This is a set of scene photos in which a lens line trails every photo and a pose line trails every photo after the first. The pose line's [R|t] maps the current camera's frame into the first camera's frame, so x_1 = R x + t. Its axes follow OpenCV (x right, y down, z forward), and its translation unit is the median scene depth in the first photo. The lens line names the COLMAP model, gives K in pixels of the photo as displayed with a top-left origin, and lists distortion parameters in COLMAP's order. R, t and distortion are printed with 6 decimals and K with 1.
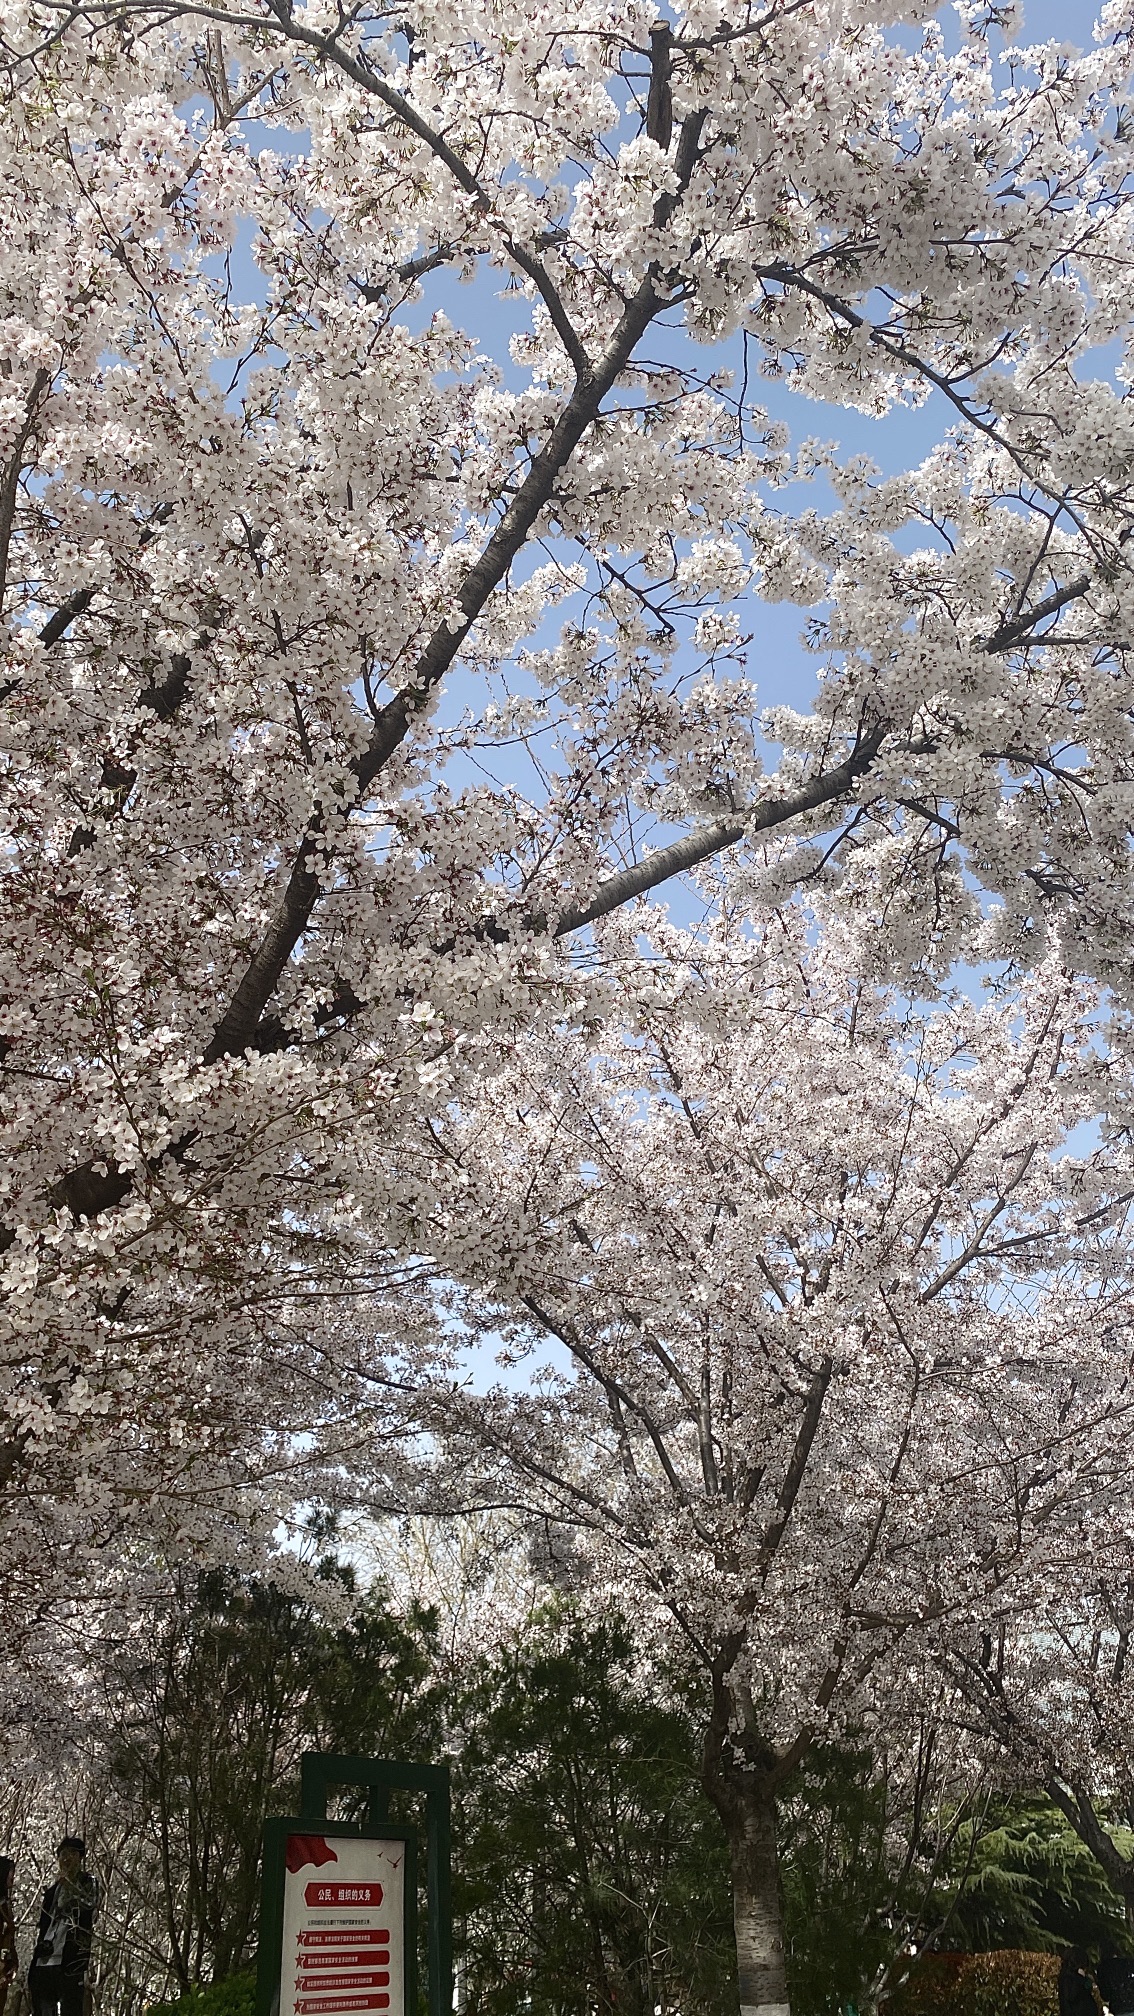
lens RADIAL K [[1448.8, 0, 567.5], [0, 1448.8, 1004.6], [0, 0, 1]] dist [0.003252, -0.002899]
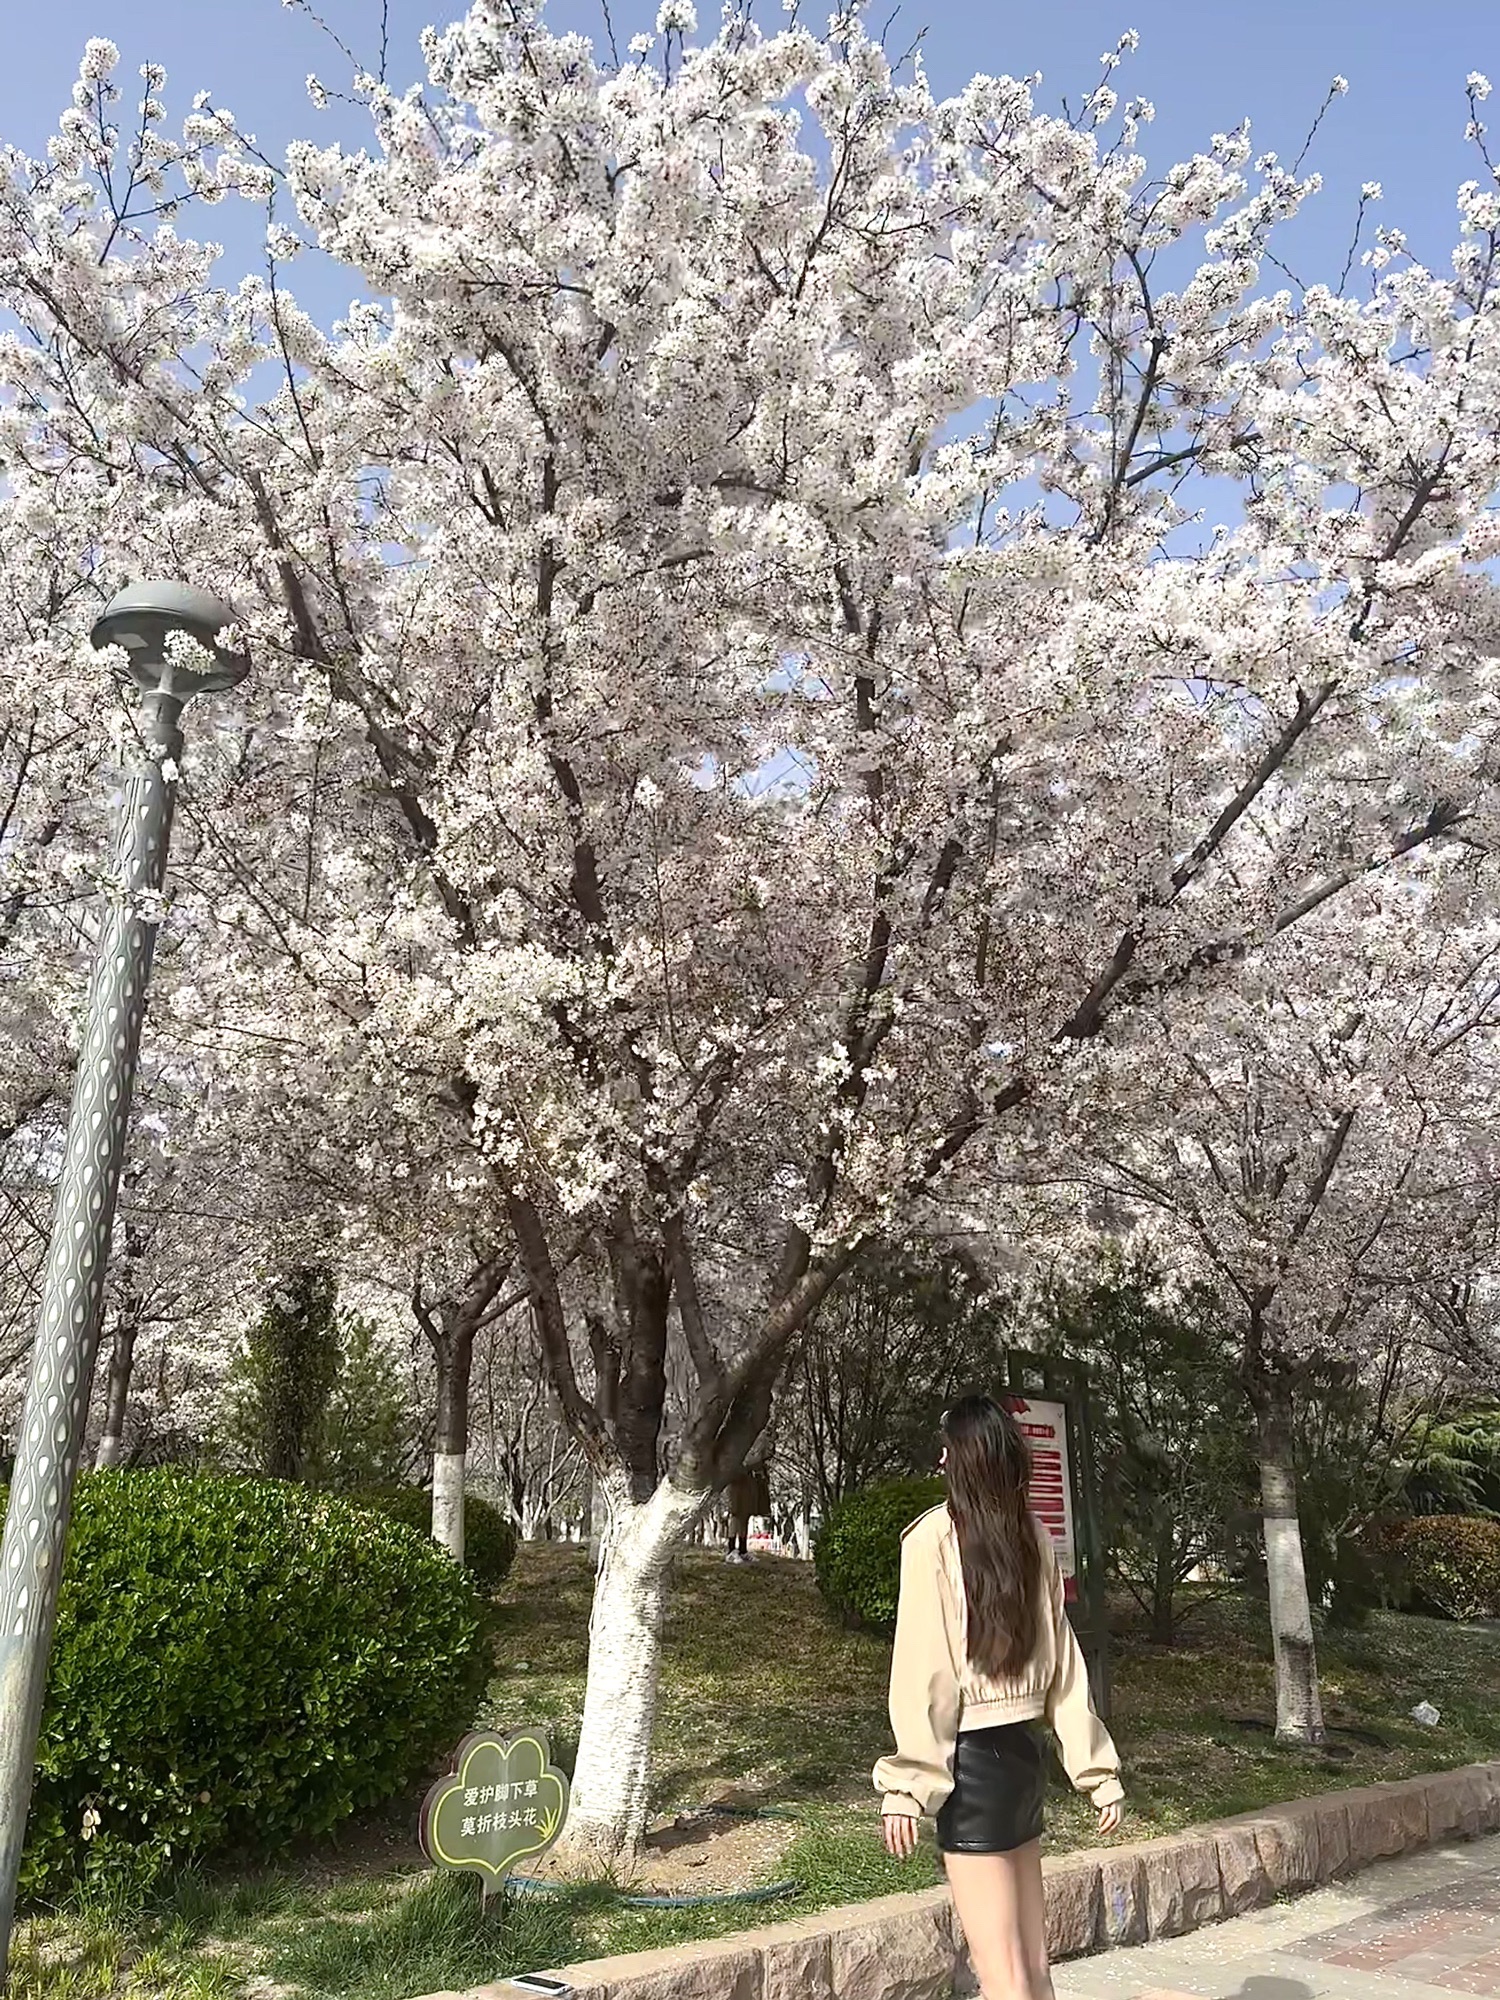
lens RADIAL K [[1395.2, 0, 747.1], [0, 1395.2, 1002.8], [0, 0, 1]] dist [-0.024504, -0.004906]
pose [[0.978835, 0.005830, -0.204570, -0.064383], [0.043694, 0.970592, 0.236732, -0.104323], [0.199934, -0.240660, 0.949794, -0.189664]]
